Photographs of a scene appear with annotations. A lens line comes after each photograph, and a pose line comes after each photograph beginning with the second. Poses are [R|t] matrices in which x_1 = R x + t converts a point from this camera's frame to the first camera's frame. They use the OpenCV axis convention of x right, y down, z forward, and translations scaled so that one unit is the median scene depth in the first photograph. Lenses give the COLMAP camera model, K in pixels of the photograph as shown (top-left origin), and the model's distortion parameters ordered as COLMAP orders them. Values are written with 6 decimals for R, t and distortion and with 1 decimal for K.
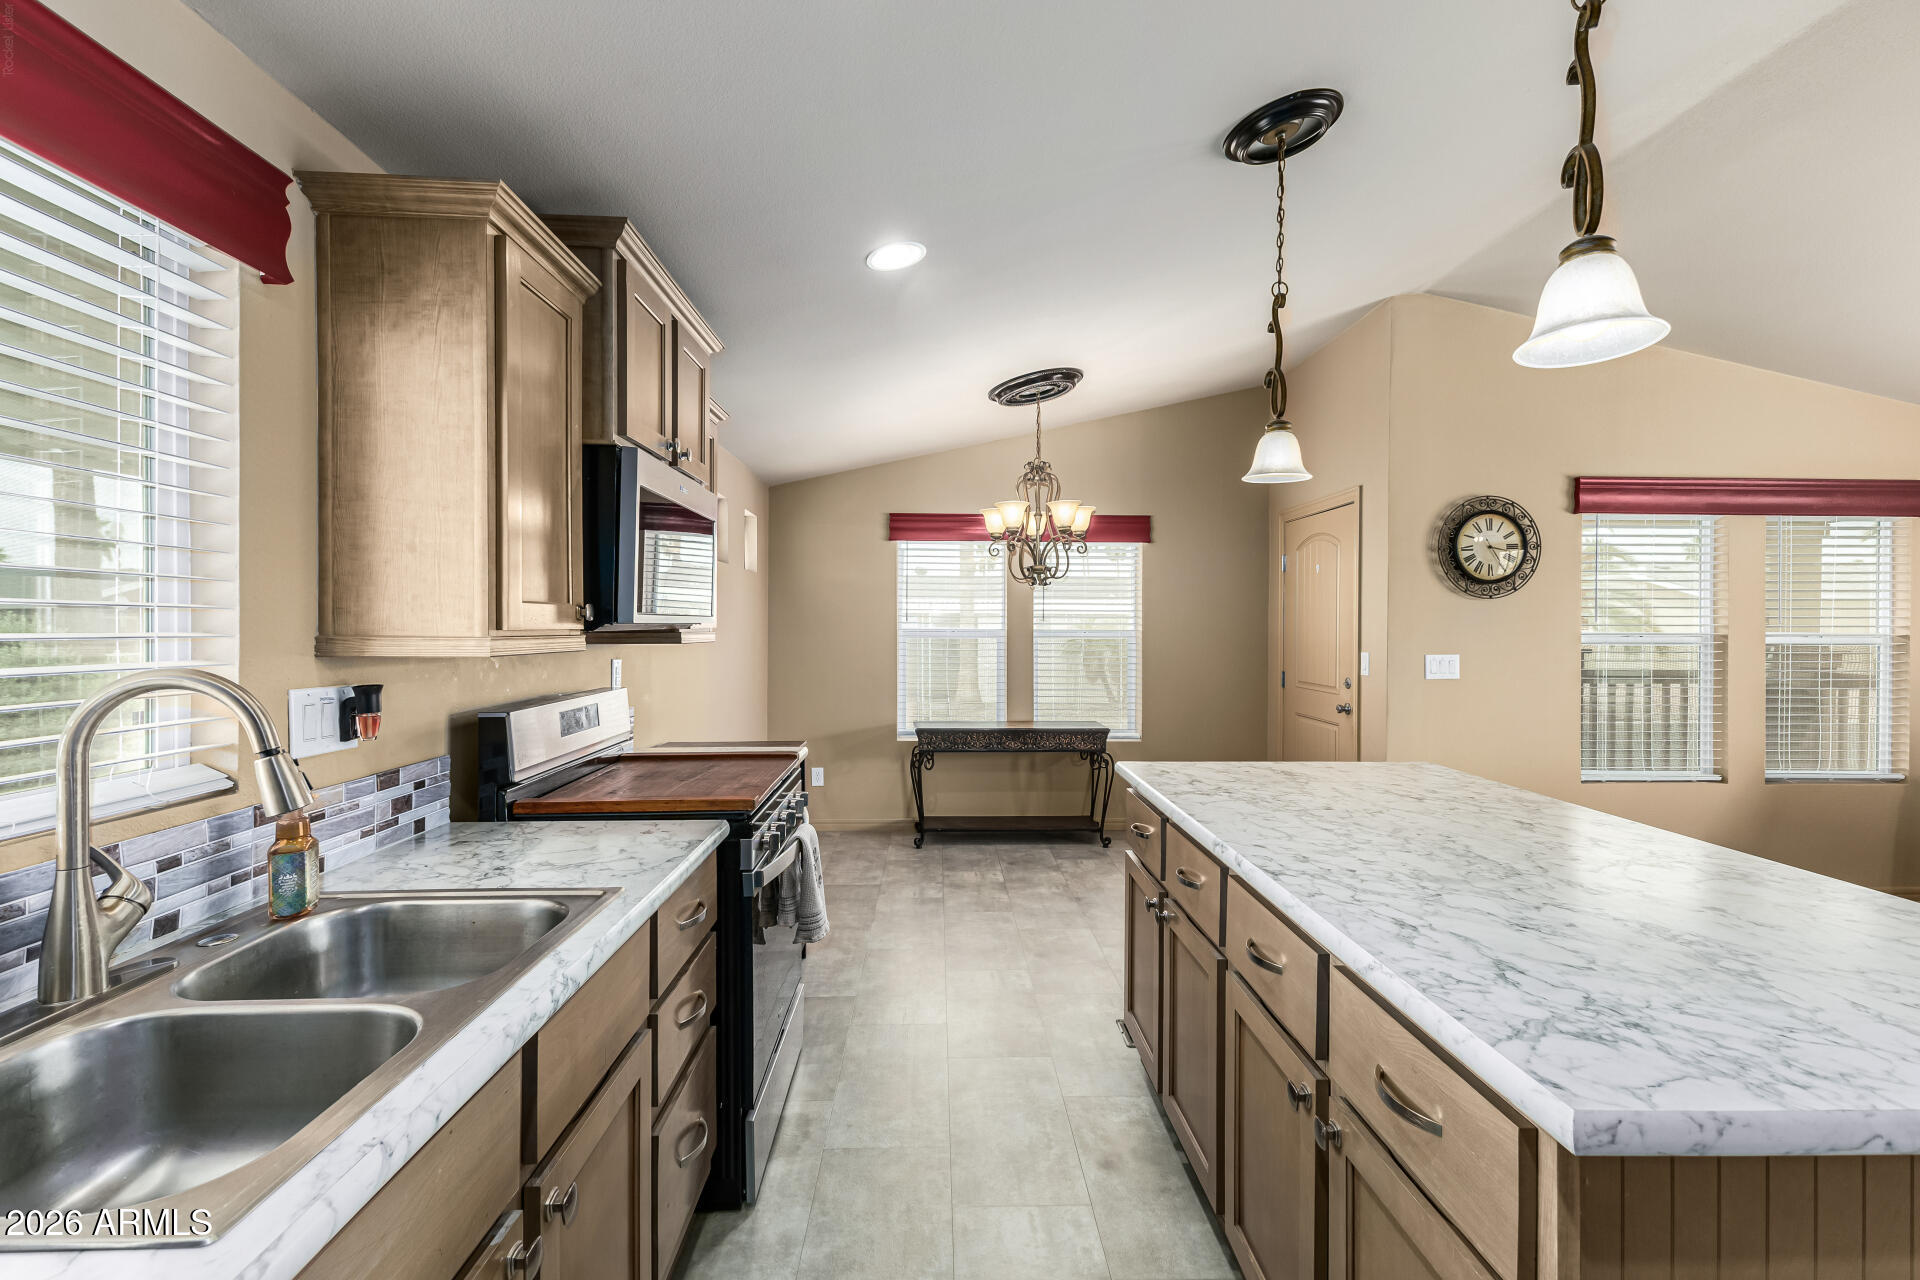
lens RADIAL K [[841.2, 0, 967.0], [0, 841.2, 645.9], [0, 0, 1]] dist [0.014006, -0.001634]
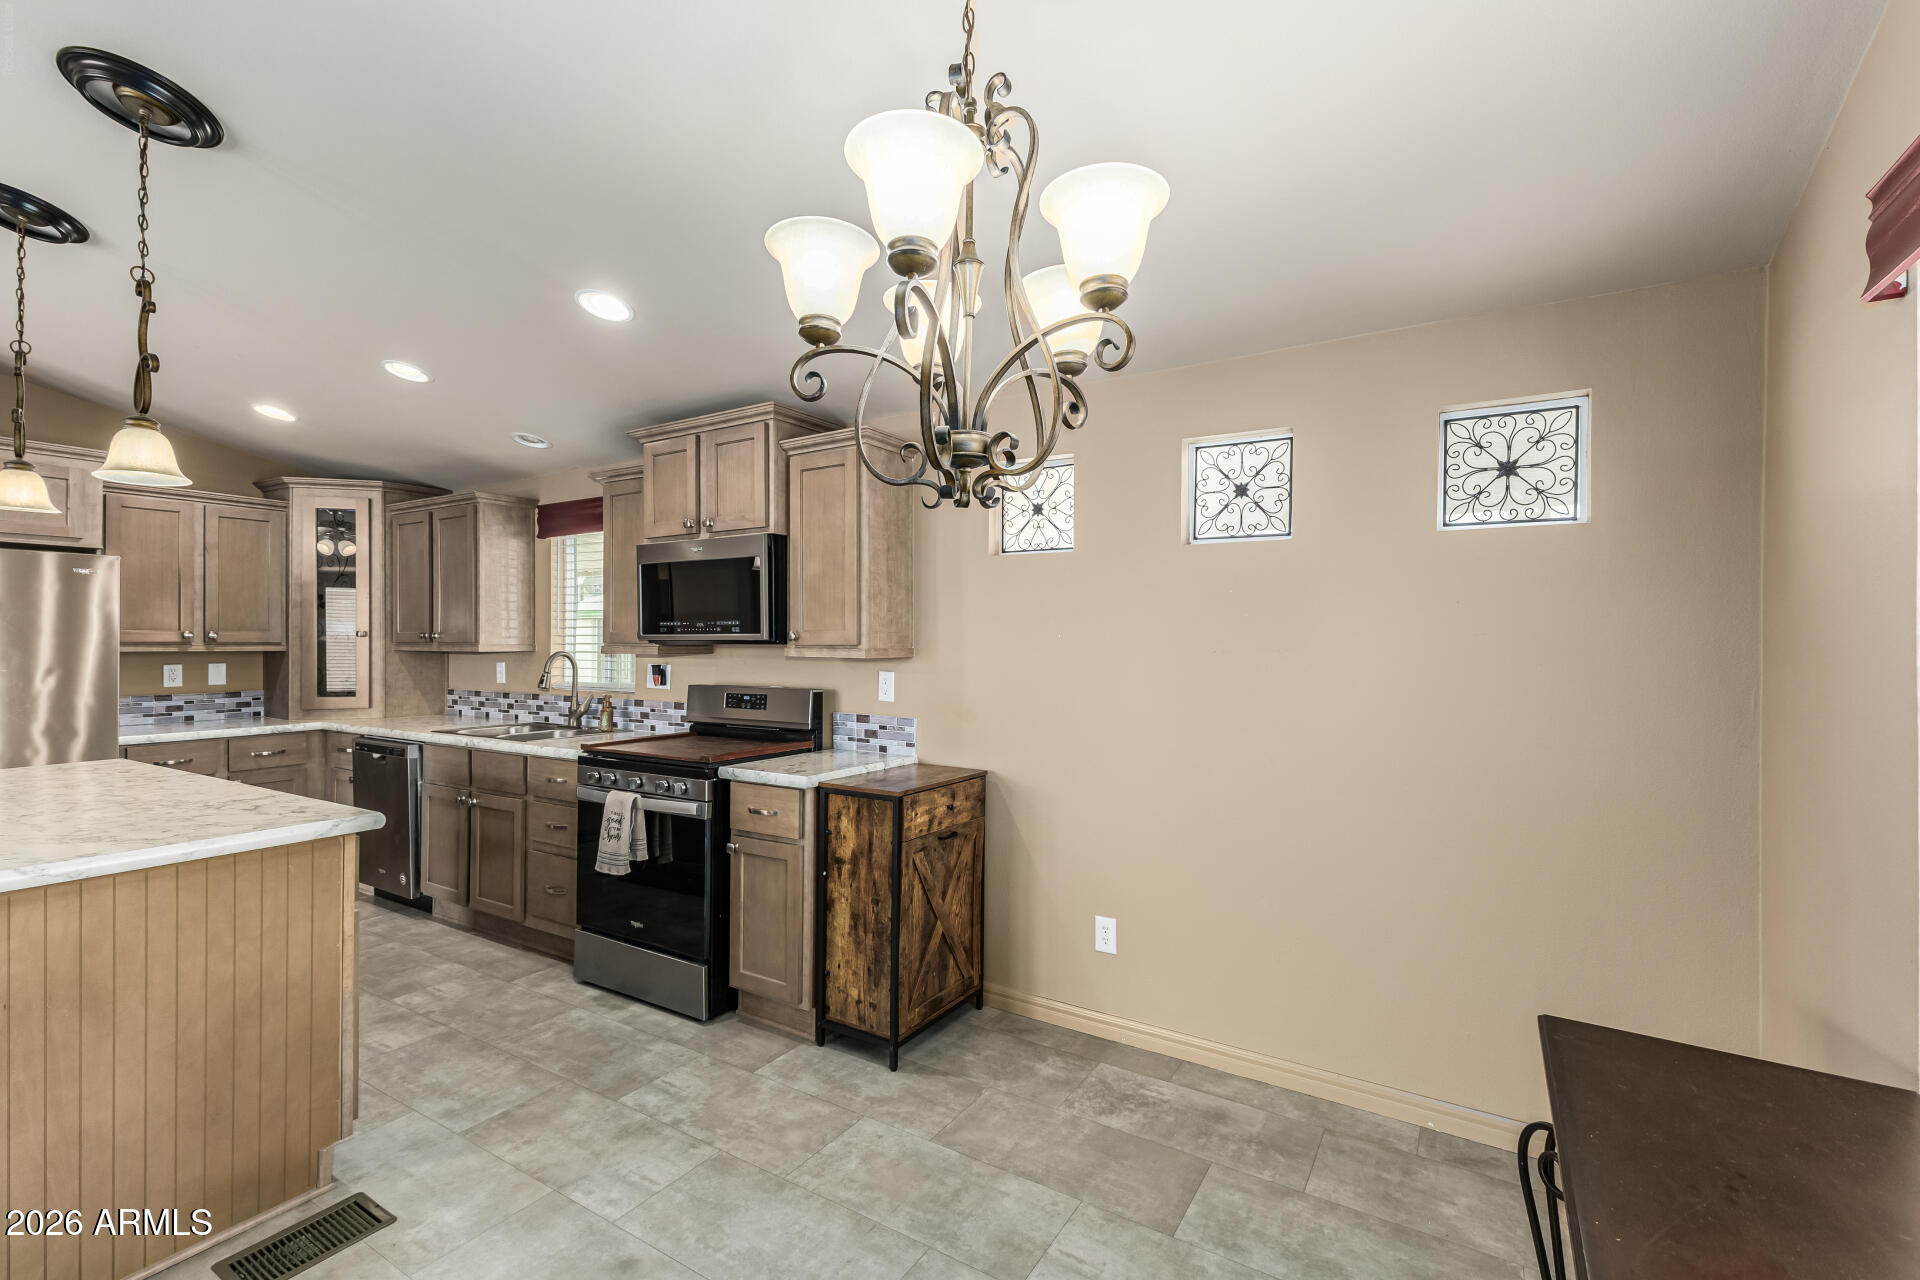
lens RADIAL K [[841.2, 0, 965.7], [0, 841.2, 638.1], [0, 0, 1]] dist [0.014006, -0.001634]
pose [[-0.552538, -0.007594, -0.833453, 0.350307], [-0.023632, 0.999699, 0.006558, -0.028456], [0.833153, 0.023320, -0.552551, 1.231692]]
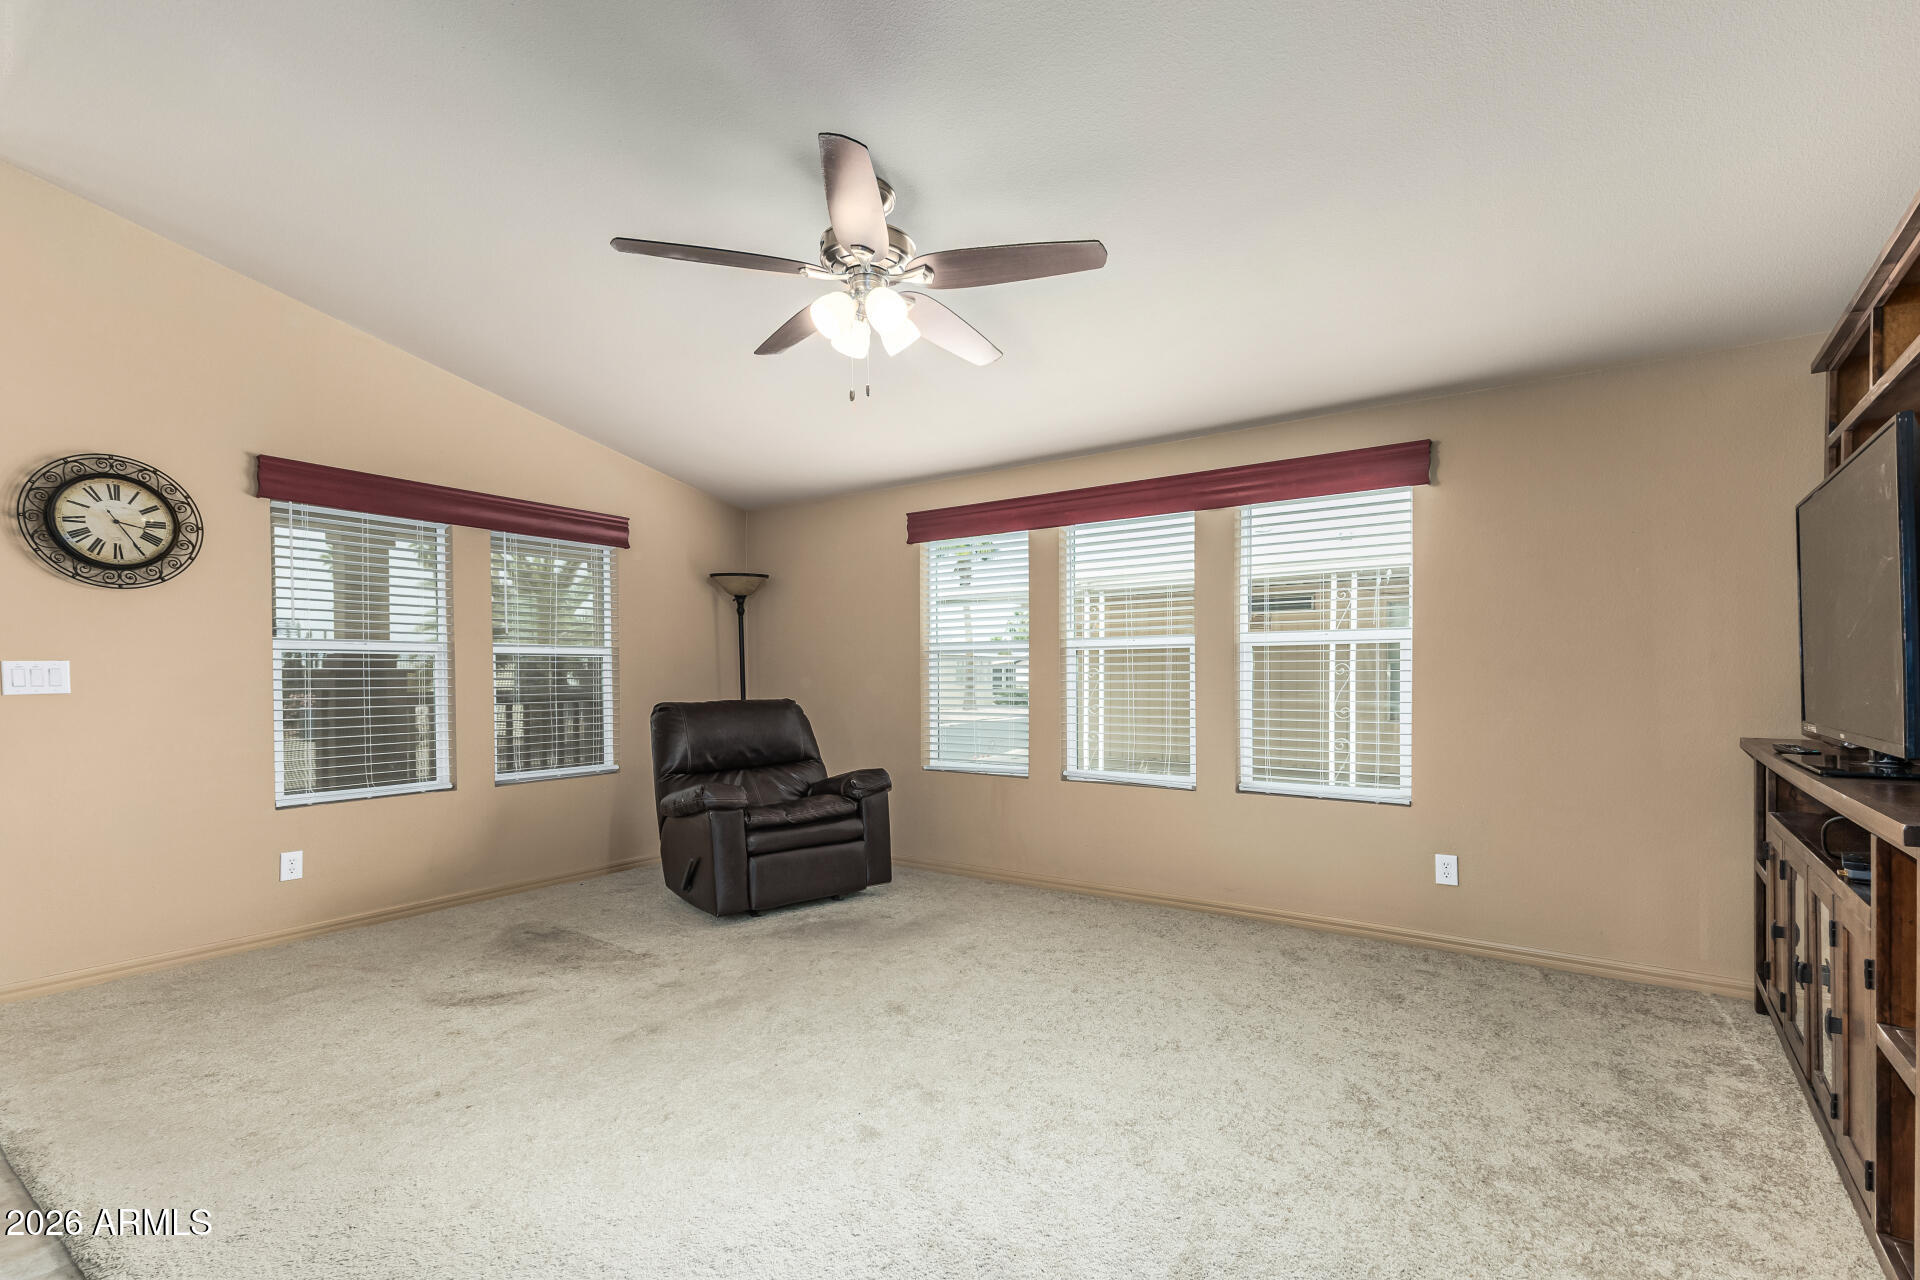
lens RADIAL K [[841.2, 0, 961.9], [0, 841.2, 685.2], [0, 0, 1]] dist [0.014006, -0.001634]
pose [[0.597555, -0.015542, 0.801678, 0.452861], [0.024196, 0.999706, 0.001347, 0.050535], [-0.801463, 0.018593, 0.597755, -0.084705]]
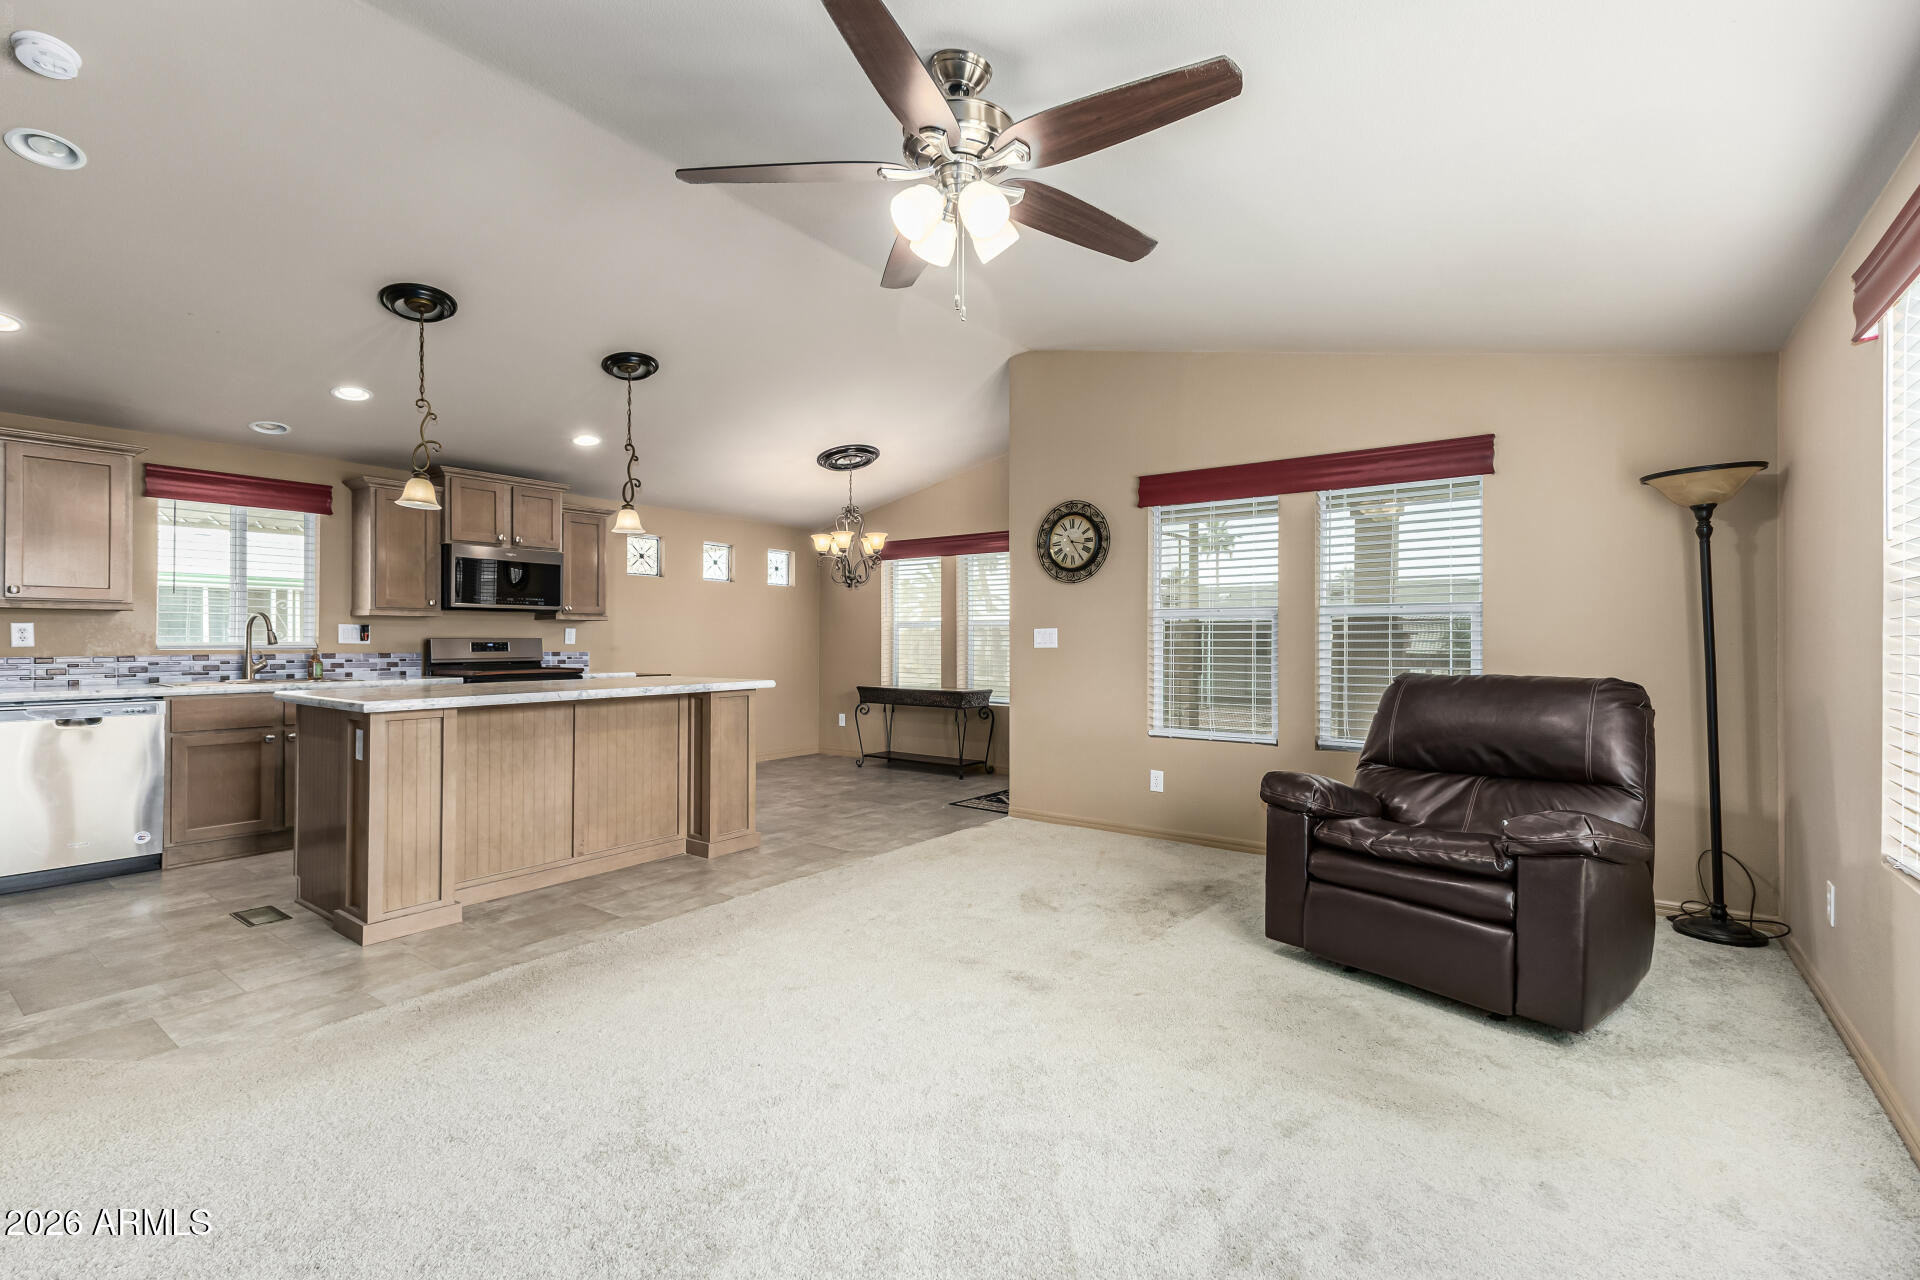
lens RADIAL K [[841.2, 0, 966.8], [0, 841.2, 641.5], [0, 0, 1]] dist [0.014006, -0.001634]
pose [[0.784711, -0.000601, -0.619862, 1.263770], [-0.013493, 0.999746, -0.018051, 0.054484], [0.619715, 0.022529, 0.784503, -0.065952]]
